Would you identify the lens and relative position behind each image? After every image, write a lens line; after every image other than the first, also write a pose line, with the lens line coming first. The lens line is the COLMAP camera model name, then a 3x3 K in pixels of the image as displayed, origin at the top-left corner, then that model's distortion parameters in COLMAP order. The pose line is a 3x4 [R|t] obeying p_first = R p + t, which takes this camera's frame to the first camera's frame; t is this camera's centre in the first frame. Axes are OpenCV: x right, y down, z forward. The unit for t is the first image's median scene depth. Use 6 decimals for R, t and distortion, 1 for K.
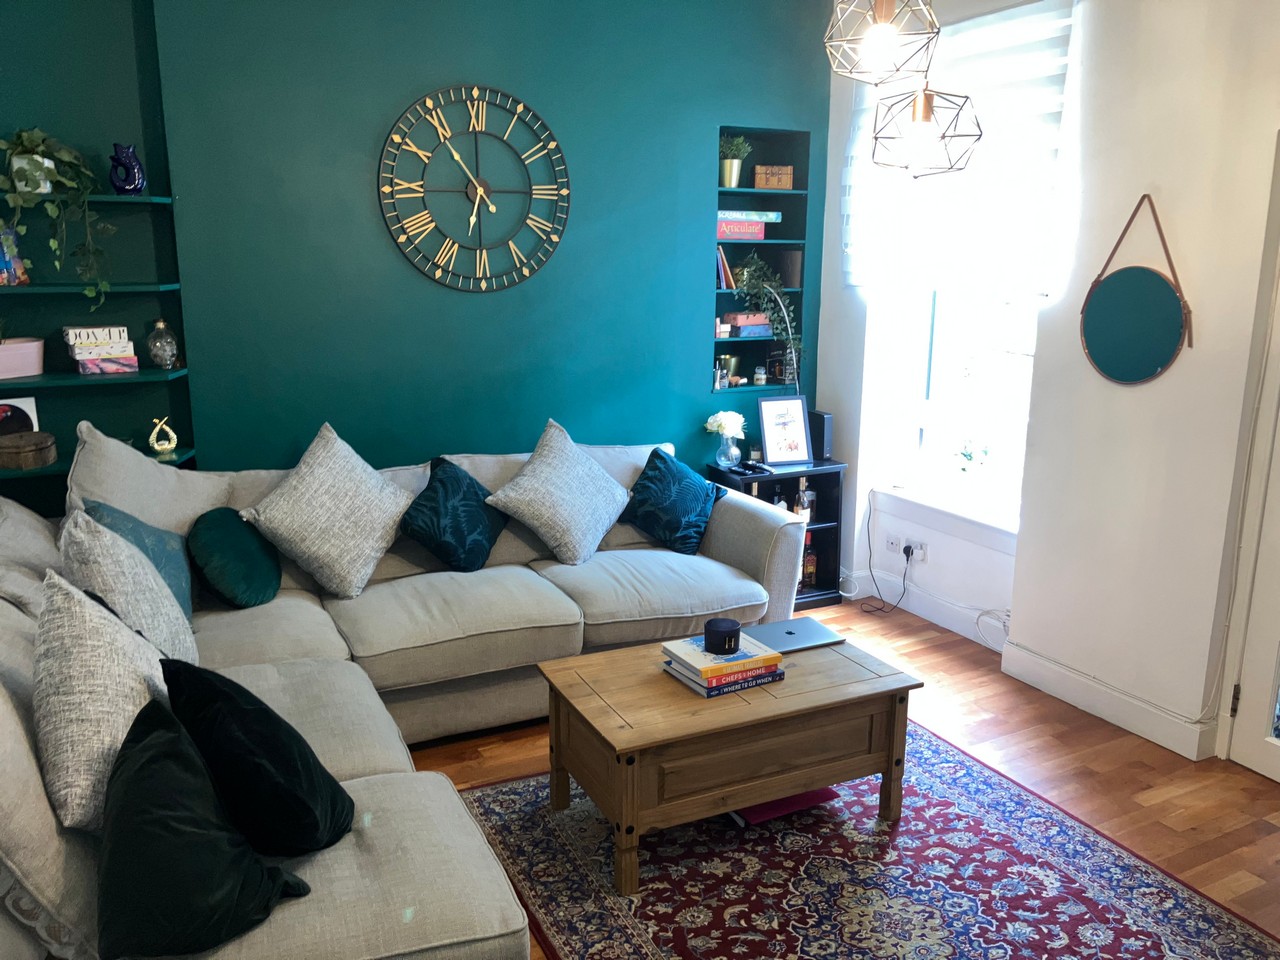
lens RADIAL K [[1068.7, 0, 640.0], [0, 1068.7, 480.0], [0, 0, 1]] dist [0.090813, -0.245744]
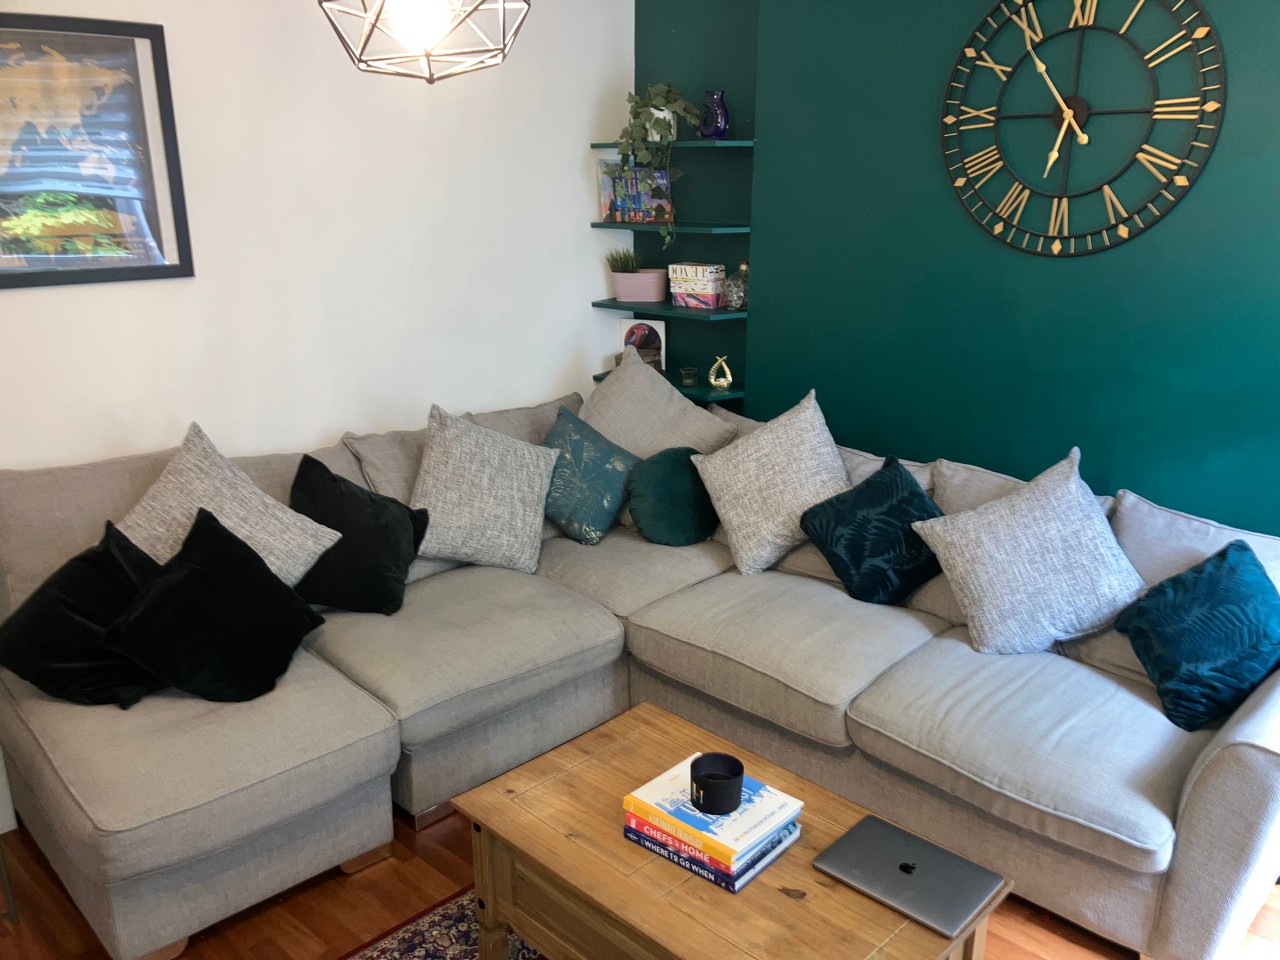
lens RADIAL K [[1039.6, 0, 639.5], [0, 1039.6, 498.9], [0, 0, 1]] dist [0.000736, -0.016182]
pose [[0.327446, 0.275514, -0.903809, 0.458436], [-0.203020, 0.954717, 0.217480, -0.120342], [0.922801, 0.112279, 0.368553, 0.526513]]
